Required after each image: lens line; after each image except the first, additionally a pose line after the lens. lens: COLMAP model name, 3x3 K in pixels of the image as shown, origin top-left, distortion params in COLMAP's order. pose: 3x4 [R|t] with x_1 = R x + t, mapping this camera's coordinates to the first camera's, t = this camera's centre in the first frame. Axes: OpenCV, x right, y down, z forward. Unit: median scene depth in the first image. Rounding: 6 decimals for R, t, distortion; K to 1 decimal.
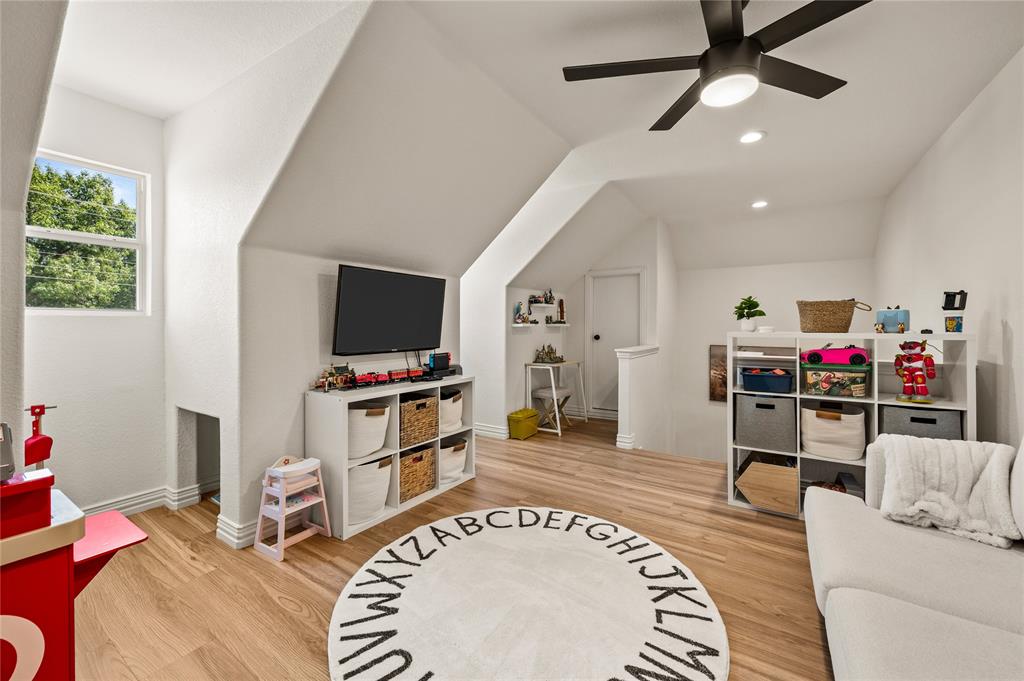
lens RADIAL K [[406.0, 0, 514.4], [0, 406.0, 332.2], [0, 0, 1]] dist [-0.001473, -0.000074]
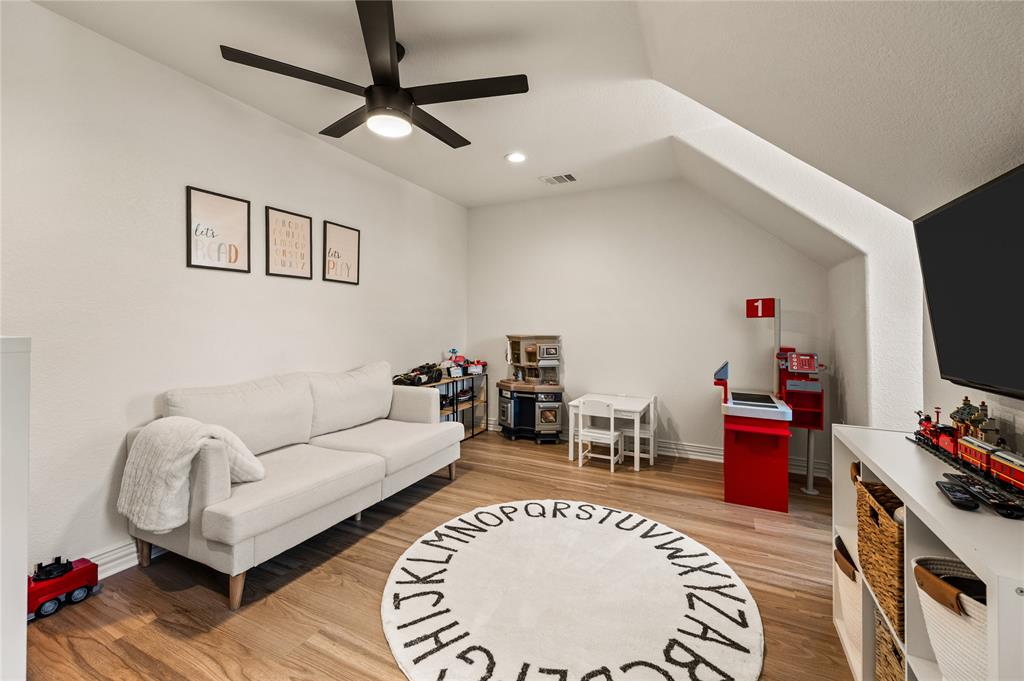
lens RADIAL K [[406.0, 0, 514.4], [0, 406.0, 332.2], [0, 0, 1]] dist [-0.001473, -0.000074]
pose [[-0.992250, -0.003747, -0.124201, 0.260695], [-0.007518, 0.999524, 0.029910, -0.017695], [0.124030, 0.030612, -0.991806, 1.844703]]
